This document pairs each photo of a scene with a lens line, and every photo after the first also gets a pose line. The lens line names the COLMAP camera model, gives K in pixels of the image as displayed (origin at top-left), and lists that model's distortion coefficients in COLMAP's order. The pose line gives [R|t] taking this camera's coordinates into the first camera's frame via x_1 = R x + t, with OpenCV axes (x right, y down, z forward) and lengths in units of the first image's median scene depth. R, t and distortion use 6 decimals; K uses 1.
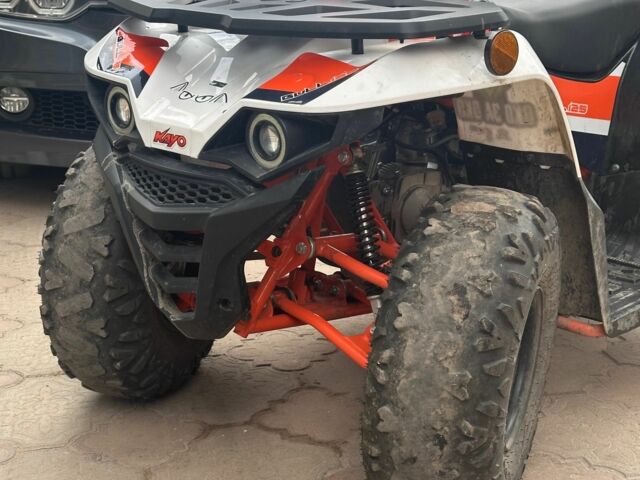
lens RADIAL K [[1181.8, 0, 320.0], [0, 1181.8, 240.0], [0, 0, 1]] dist [0.148278, 0.035888]
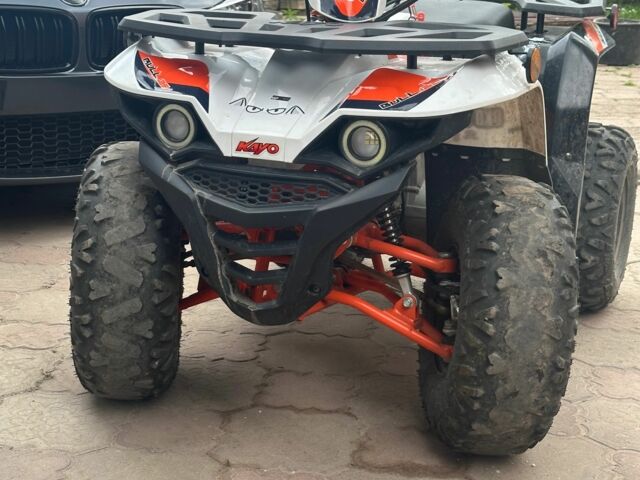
lens RADIAL K [[1170.9, 0, 318.7], [0, 1170.9, 254.7], [0, 0, 1]] dist [0.114983, 0.029062]
pose [[0.913130, -0.078641, 0.400011, -0.550488], [0.082742, 0.996546, 0.007036, 0.013833], [-0.399183, 0.026673, 0.916483, -0.043123]]
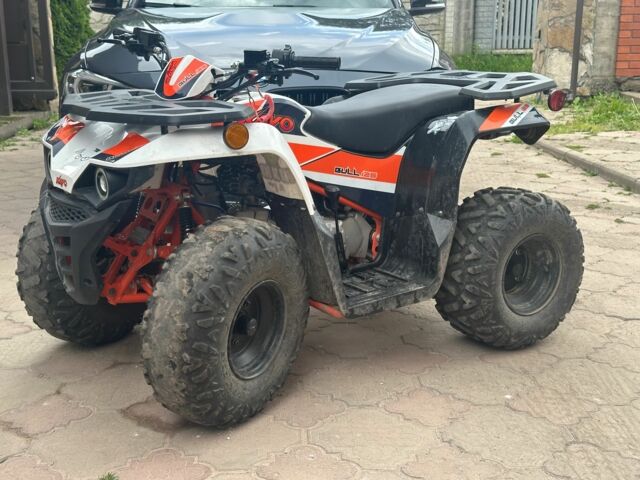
lens RADIAL K [[877.8, 0, 319.4], [0, 877.8, 256.7], [0, 0, 1]] dist [0.119838, -0.001555]
pose [[0.985525, 0.044244, -0.163654, 0.462841], [-0.047923, 0.998678, -0.018600, 0.027477], [0.162615, 0.026173, 0.986342, -0.183652]]
